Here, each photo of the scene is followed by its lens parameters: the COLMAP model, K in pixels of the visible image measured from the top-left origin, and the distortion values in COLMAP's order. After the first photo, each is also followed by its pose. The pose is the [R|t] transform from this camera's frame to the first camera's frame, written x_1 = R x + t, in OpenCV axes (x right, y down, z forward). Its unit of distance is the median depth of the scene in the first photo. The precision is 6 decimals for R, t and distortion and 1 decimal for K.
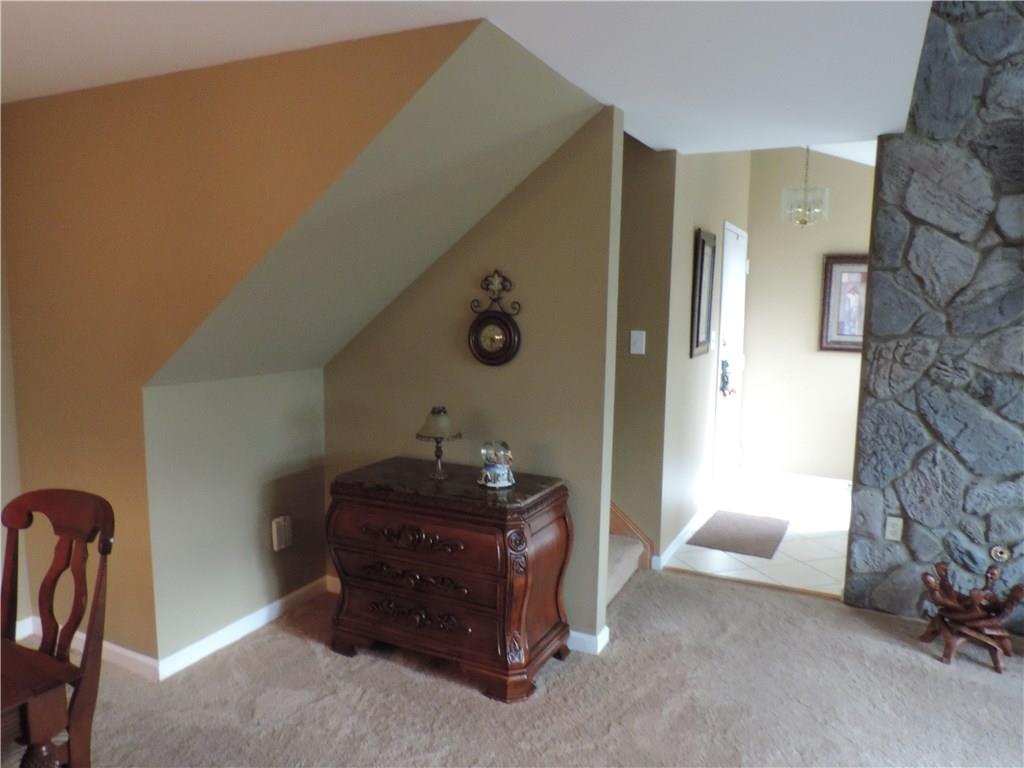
lens RADIAL K [[730.6, 0, 513.8], [0, 730.6, 387.5], [0, 0, 1]] dist [-0.009356, -0.009770]
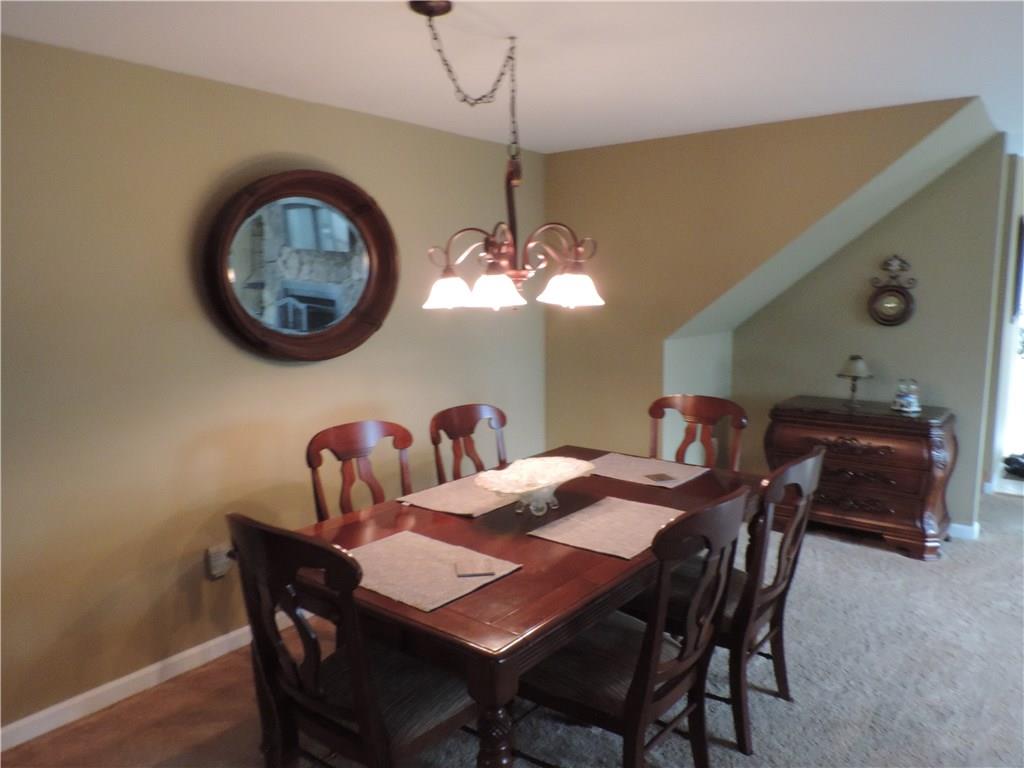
lens RADIAL K [[730.6, 0, 508.2], [0, 730.6, 381.9], [0, 0, 1]] dist [-0.009356, -0.009770]
pose [[0.978718, 0.002486, -0.205194, -0.454381], [-0.000303, 0.999943, 0.010667, 0.061205], [0.205209, -0.010377, 0.978663, -0.482064]]
